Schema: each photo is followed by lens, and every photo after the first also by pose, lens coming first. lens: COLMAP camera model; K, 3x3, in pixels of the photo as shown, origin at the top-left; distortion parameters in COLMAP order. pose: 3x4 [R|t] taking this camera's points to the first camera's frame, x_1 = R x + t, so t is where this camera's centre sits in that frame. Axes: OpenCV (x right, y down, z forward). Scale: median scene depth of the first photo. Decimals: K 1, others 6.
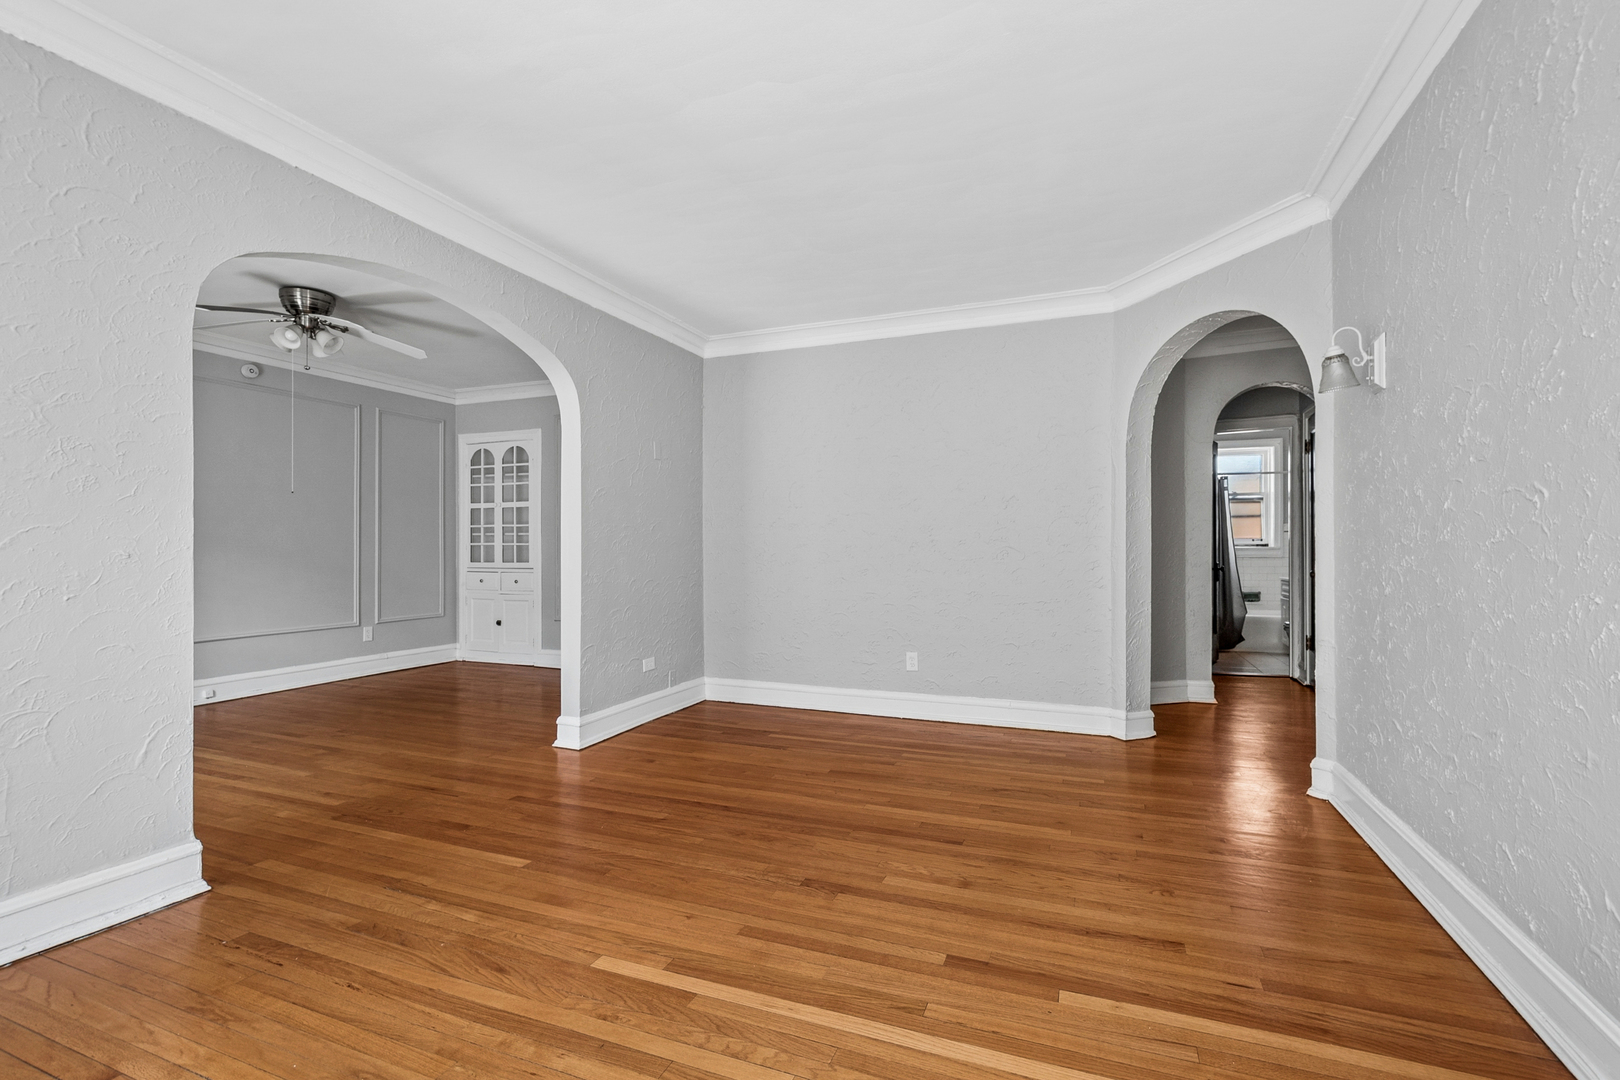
lens RADIAL K [[718.6, 0, 812.9], [0, 718.6, 543.5], [0, 0, 1]] dist [0.006803, -0.001308]
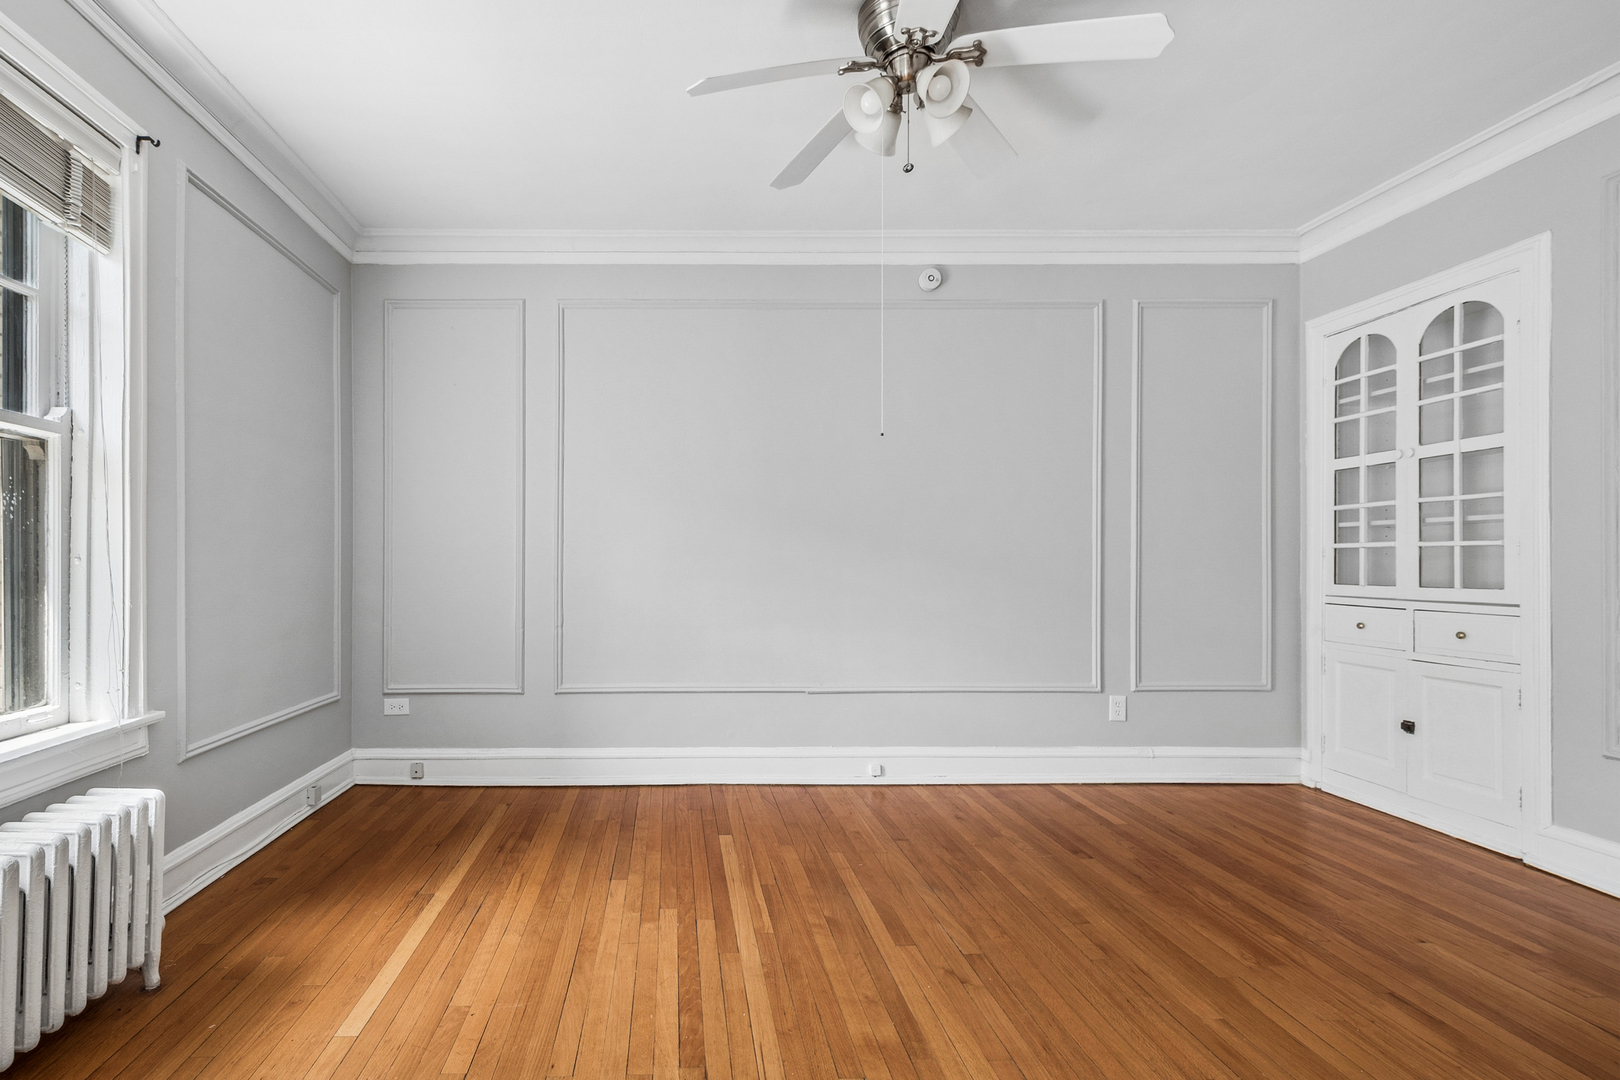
lens RADIAL K [[778.2, 0, 695.0], [0, 778.2, 563.2], [0, 0, 1]] dist [0.002696, -0.001048]
pose [[0.407942, 0.003114, -0.913002, -0.183624], [0.004290, 0.999977, 0.005328, 0.008023], [0.912998, -0.006090, 0.407919, 0.417222]]
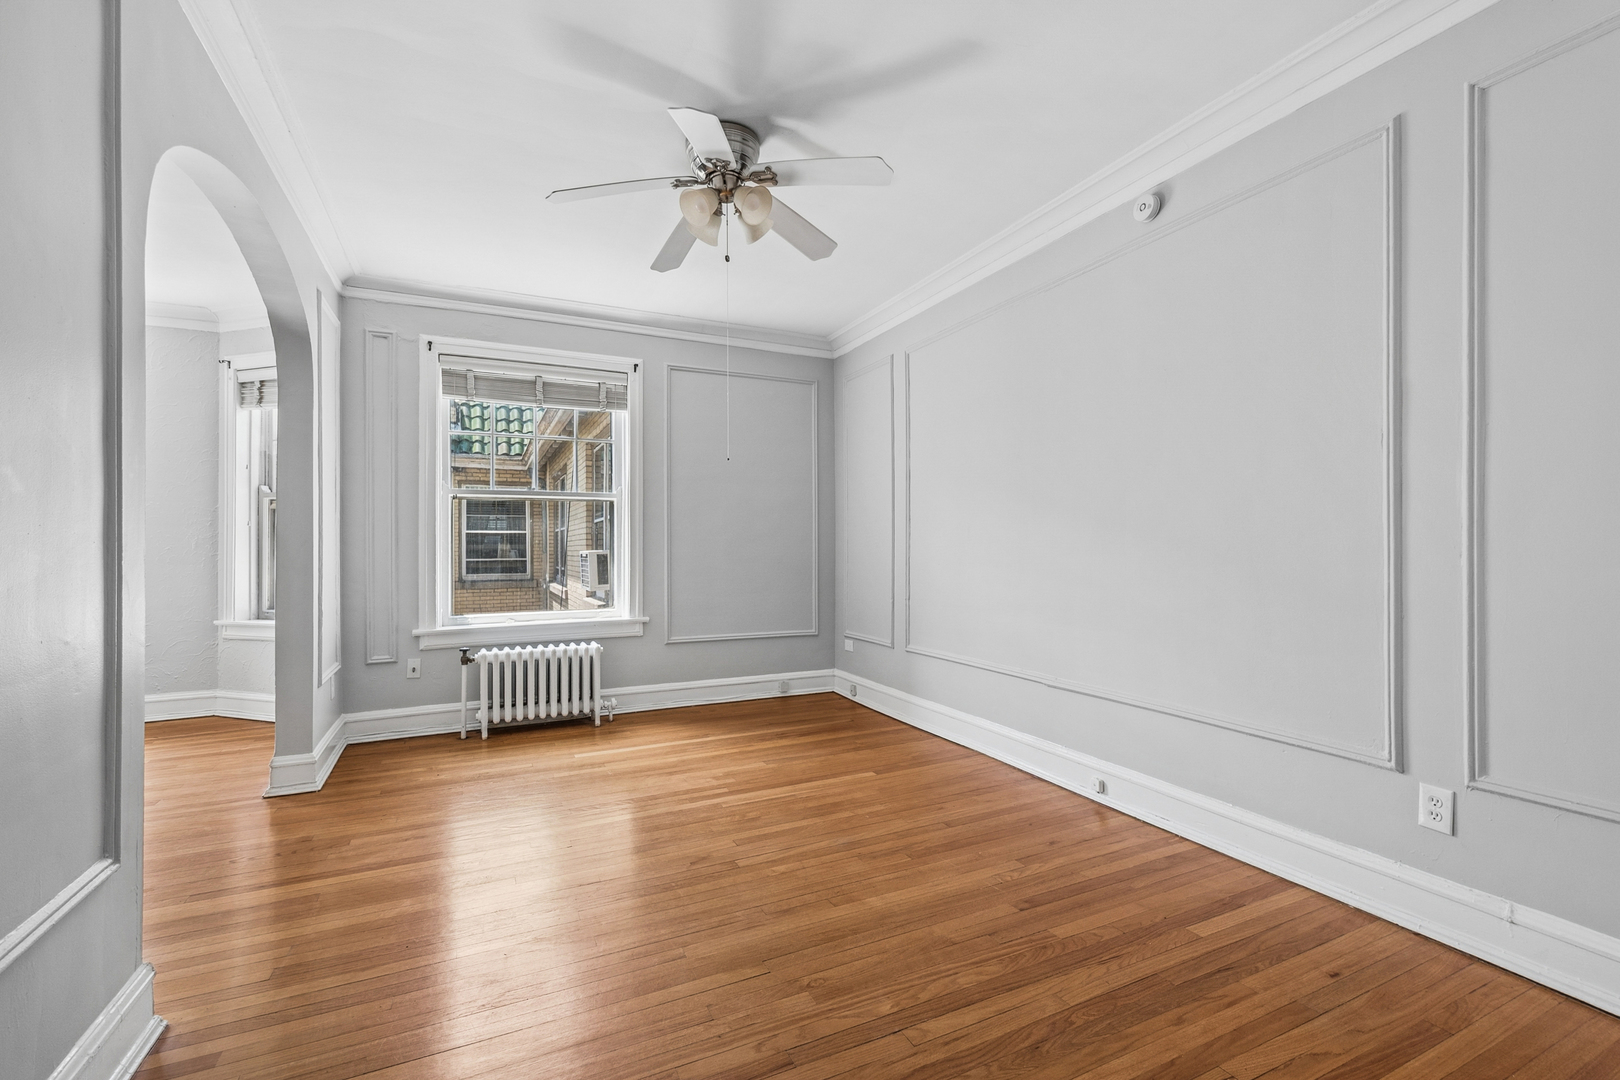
lens RADIAL K [[718.6, 0, 817.9], [0, 718.6, 545.8], [0, 0, 1]] dist [0.006803, -0.001308]
pose [[-0.664918, 0.002304, -0.746913, -0.178283], [0.006833, 0.999972, -0.002999, 0.007260], [0.746885, -0.007098, -0.664915, 0.919890]]
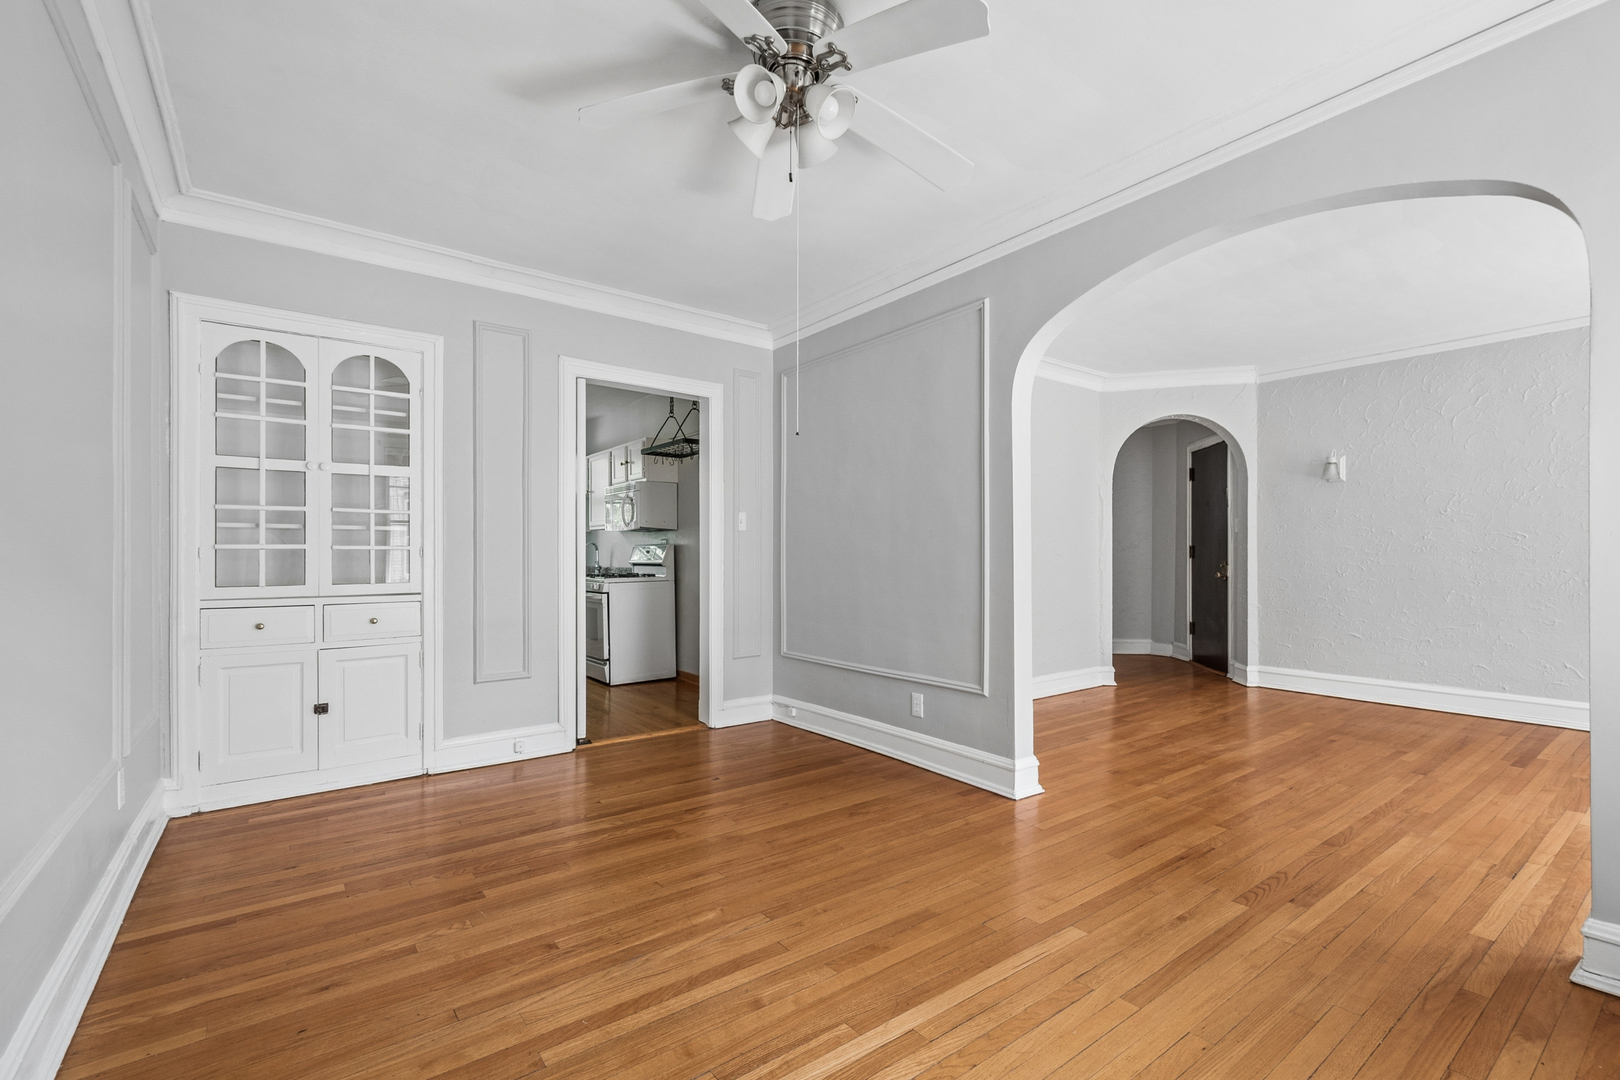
lens RADIAL K [[718.6, 0, 819.7], [0, 718.6, 553.7], [0, 0, 1]] dist [0.006803, -0.001308]
pose [[0.495388, -0.004747, 0.868659, -0.693456], [-0.004123, 0.999961, 0.007816, 0.000108], [-0.868662, -0.007453, 0.495349, 0.463231]]
